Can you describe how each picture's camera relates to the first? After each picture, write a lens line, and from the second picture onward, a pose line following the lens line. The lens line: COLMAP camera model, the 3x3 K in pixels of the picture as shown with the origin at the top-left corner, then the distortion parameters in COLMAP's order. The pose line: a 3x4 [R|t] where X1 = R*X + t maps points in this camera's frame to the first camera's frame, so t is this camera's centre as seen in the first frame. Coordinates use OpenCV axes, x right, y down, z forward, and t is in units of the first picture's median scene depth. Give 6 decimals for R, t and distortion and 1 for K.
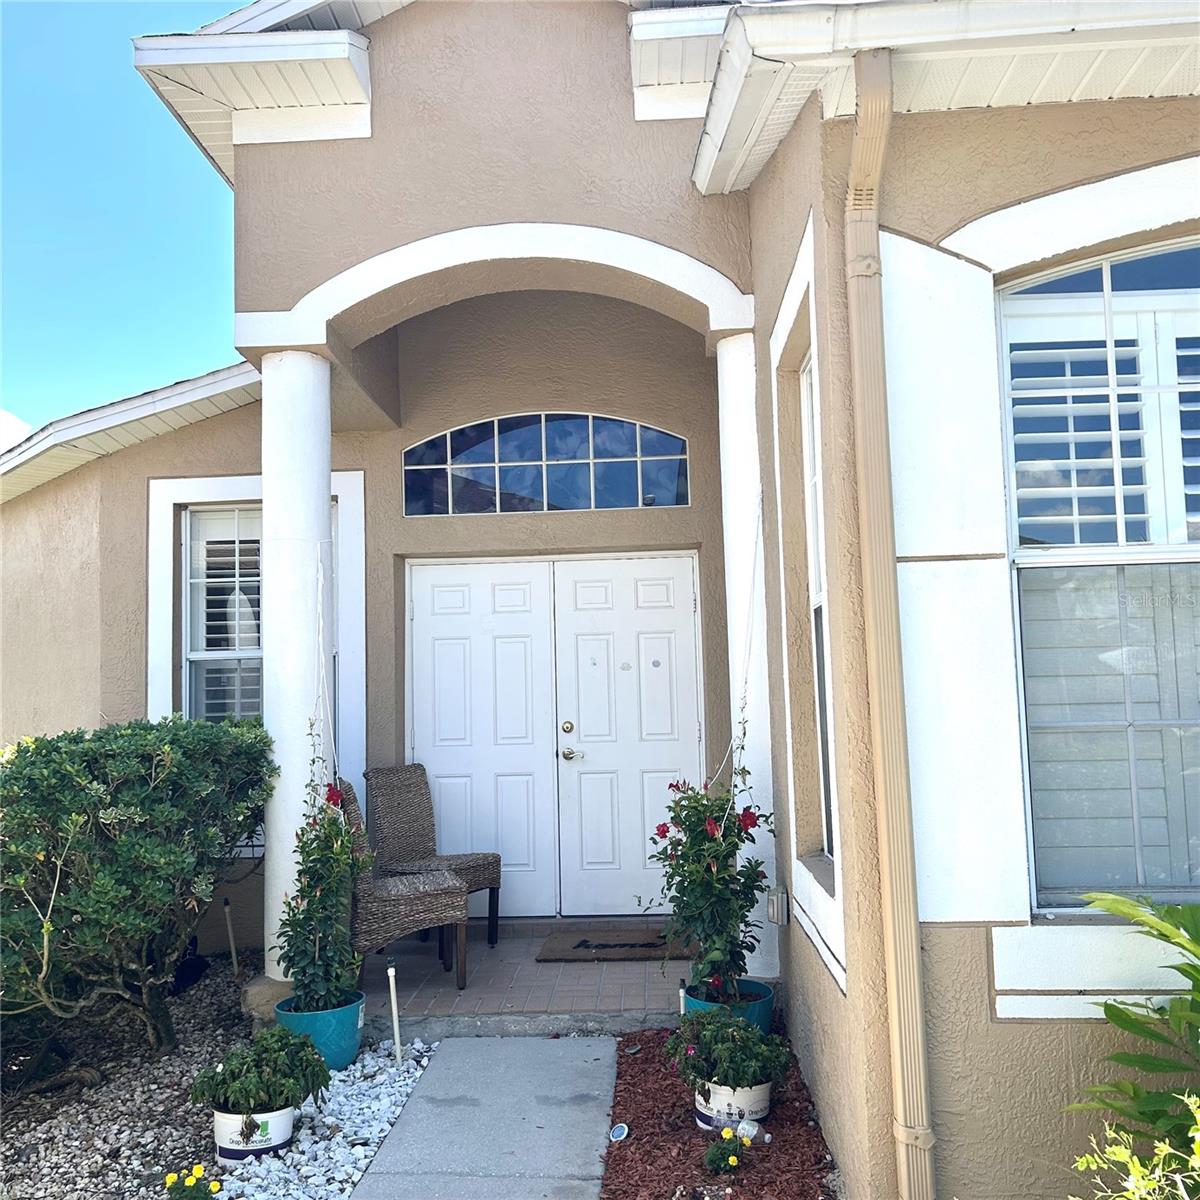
lens RADIAL K [[1207.1, 0, 589.7], [0, 1207.1, 600.8], [0, 0, 1]] dist [0.082031, -0.122921]
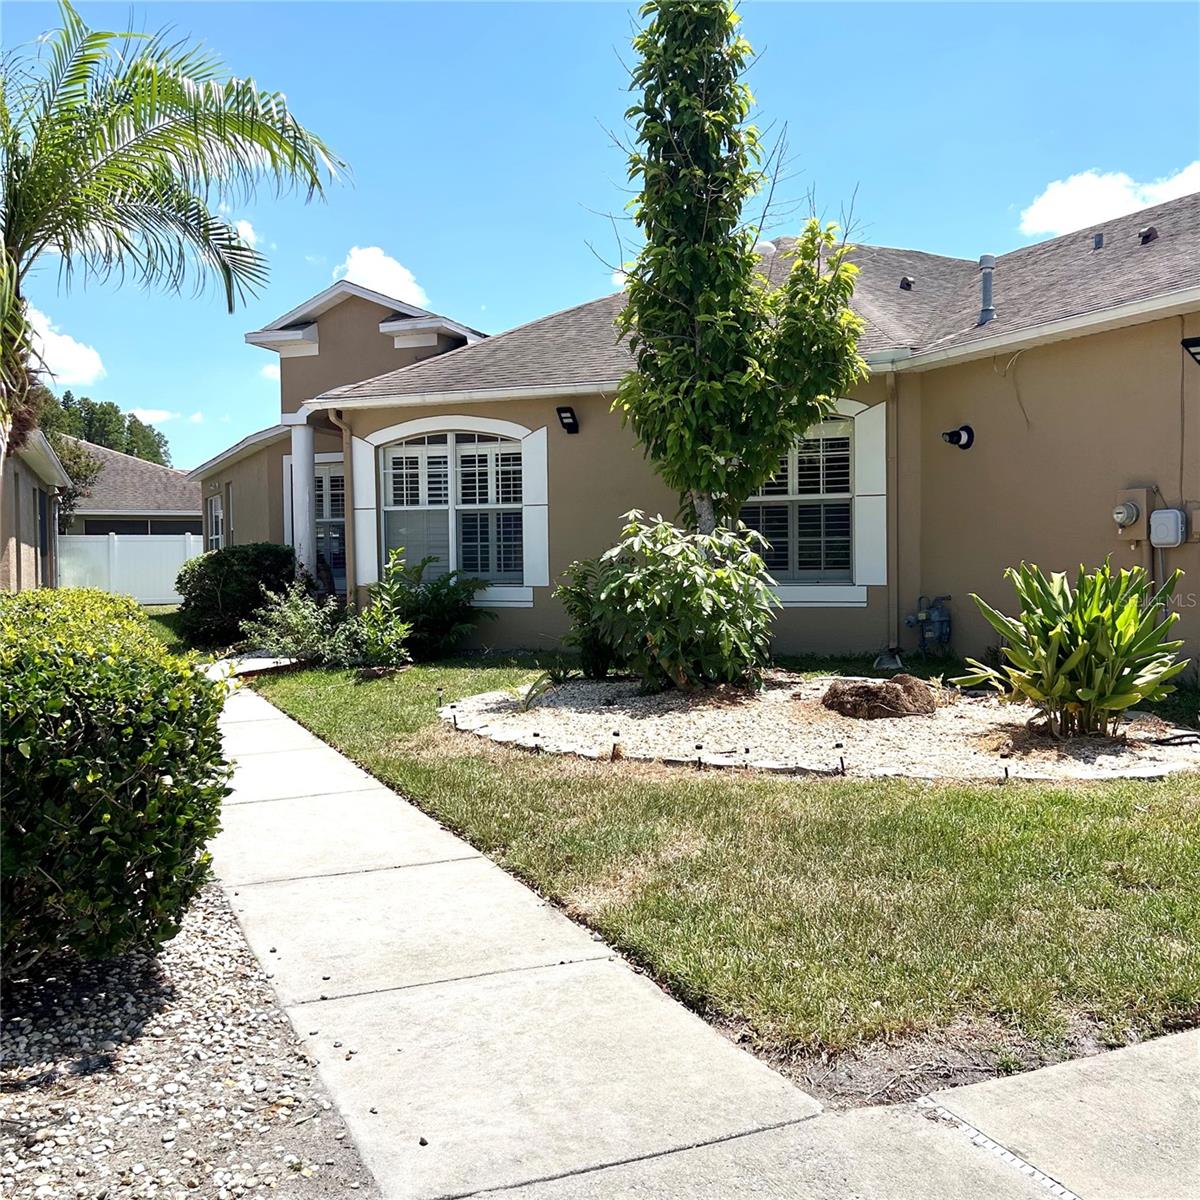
lens RADIAL K [[1205.3, 0, 582.4], [0, 1205.3, 590.7], [0, 0, 1]] dist [0.104915, -0.234571]
pose [[0.953504, 0.020475, -0.300684, 1.533516], [0.019301, 0.991493, 0.128722, -0.189927], [0.300762, -0.128541, 0.944997, -1.951364]]
